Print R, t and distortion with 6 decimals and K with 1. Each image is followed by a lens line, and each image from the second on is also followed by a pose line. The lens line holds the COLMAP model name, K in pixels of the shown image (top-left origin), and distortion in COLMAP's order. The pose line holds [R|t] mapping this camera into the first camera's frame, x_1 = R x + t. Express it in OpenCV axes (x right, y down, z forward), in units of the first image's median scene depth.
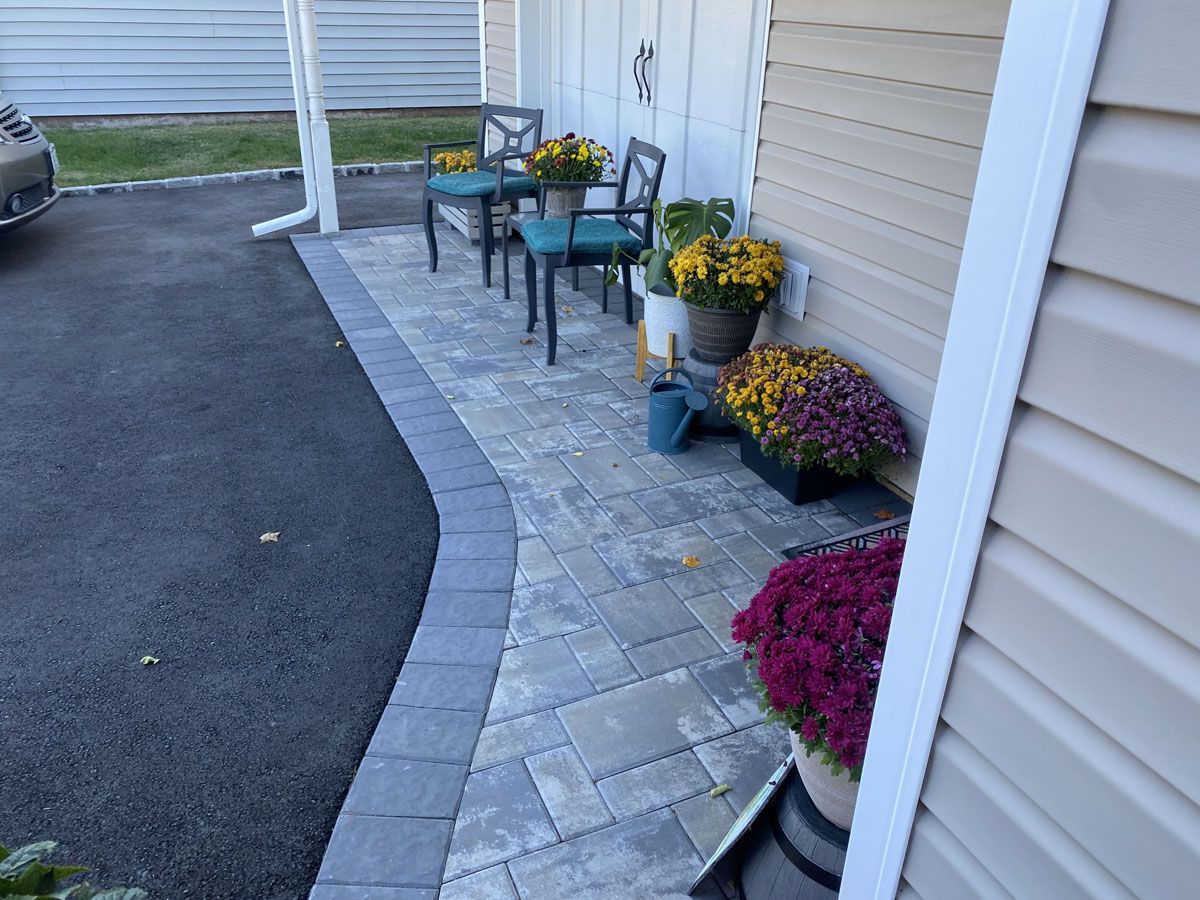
lens RADIAL K [[912.9, 0, 605.5], [0, 912.9, 444.5], [0, 0, 1]] dist [0.055516, -0.067026]
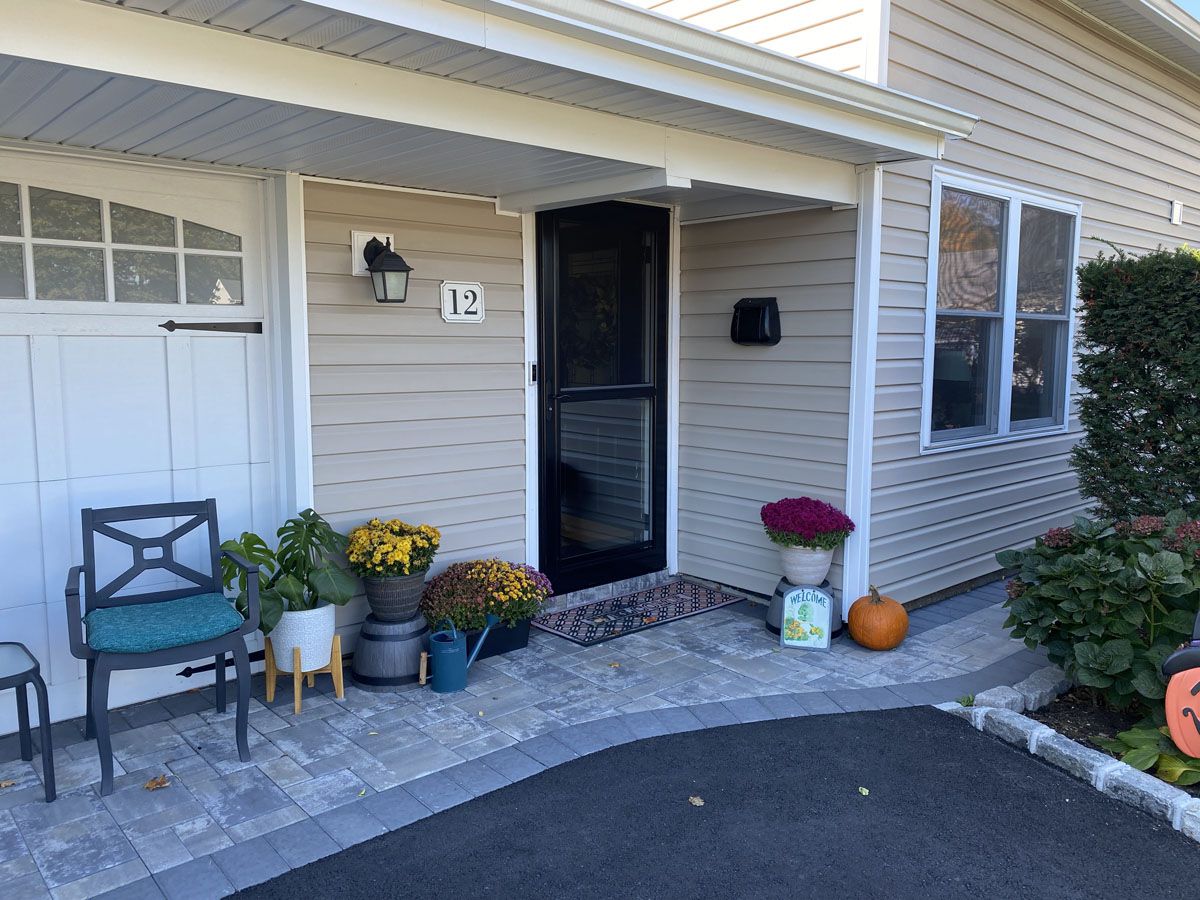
lens RADIAL K [[912.9, 0, 605.5], [0, 912.9, 444.5], [0, 0, 1]] dist [0.055516, -0.067026]
pose [[-0.293169, -0.139534, 0.945824, -1.081686], [0.414778, 0.872779, 0.257323, -0.498505], [-0.861401, 0.467746, -0.197996, 0.905645]]
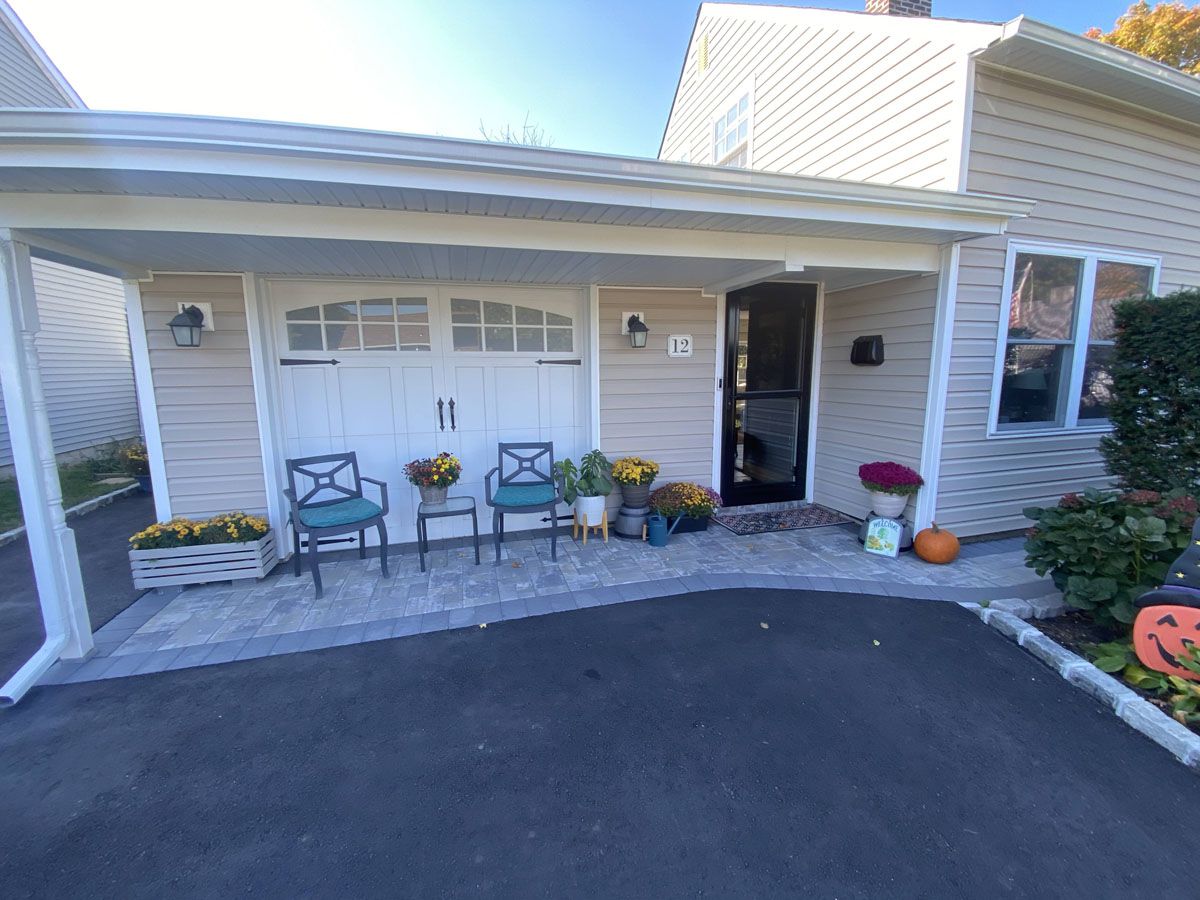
lens RADIAL K [[483.2, 0, 597.2], [0, 483.2, 446.1], [0, 0, 1]] dist [0.044678, -0.032356]
pose [[0.156190, -0.184596, 0.970324, -1.112246], [0.452886, 0.886414, 0.095733, -0.410628], [-0.877780, 0.424494, 0.222050, 0.747077]]
